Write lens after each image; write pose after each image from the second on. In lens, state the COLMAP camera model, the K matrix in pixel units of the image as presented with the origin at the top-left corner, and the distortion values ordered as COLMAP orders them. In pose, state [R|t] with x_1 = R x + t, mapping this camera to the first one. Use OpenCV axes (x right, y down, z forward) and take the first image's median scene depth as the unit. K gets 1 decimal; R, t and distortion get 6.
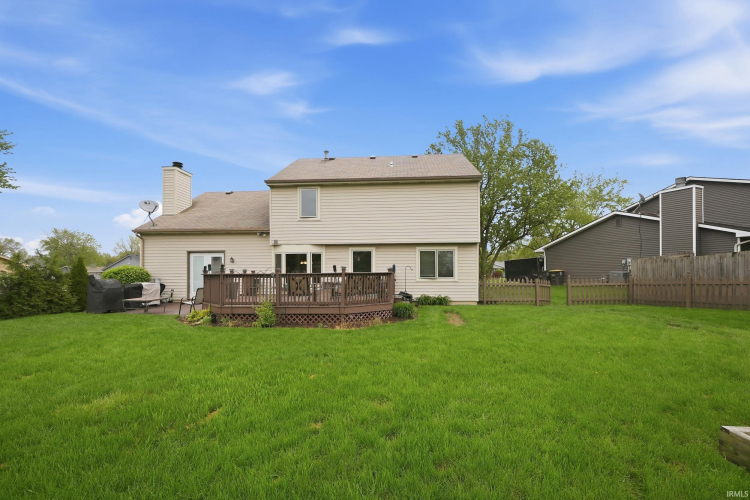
lens RADIAL K [[329.6, 0, 374.5], [0, 329.6, 269.2], [0, 0, 1]] dist [-0.005035, -0.000403]
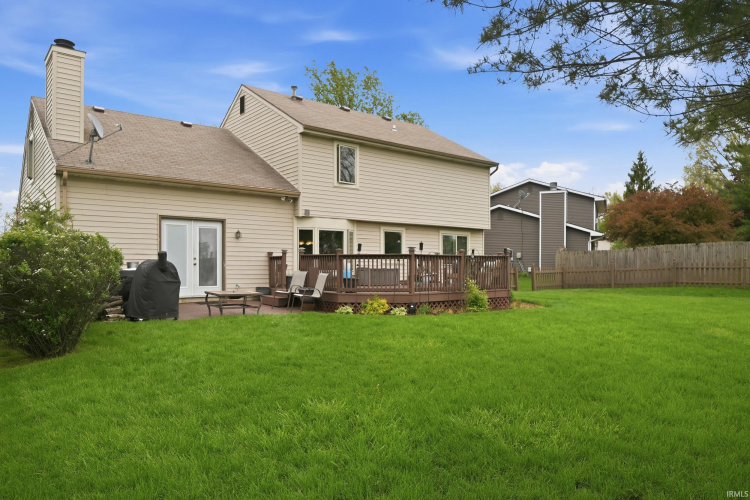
lens RADIAL K [[536.6, 0, 373.3], [0, 536.6, 255.3], [0, 0, 1]] dist [0.009744, 0.002915]
pose [[0.724968, 0.022457, 0.688416, -0.983054], [-0.008764, 0.999688, -0.023381, 0.034955], [-0.688726, 0.010917, 0.724939, 0.065652]]
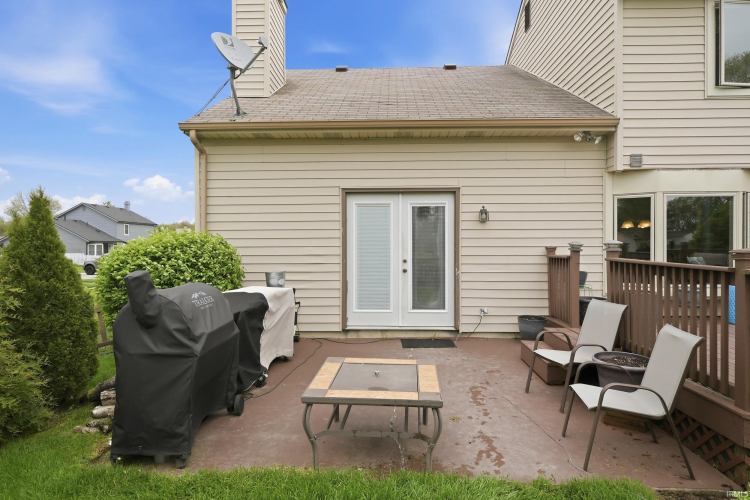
lens RADIAL K [[428.2, 0, 377.7], [0, 428.2, 245.5], [0, 0, 1]] dist [-0.006024, 0.000191]
pose [[0.998564, 0.000575, 0.053569, -0.579775], [-0.001179, 0.999936, 0.011253, -0.001695], [-0.053559, -0.011300, 0.998501, 0.578598]]
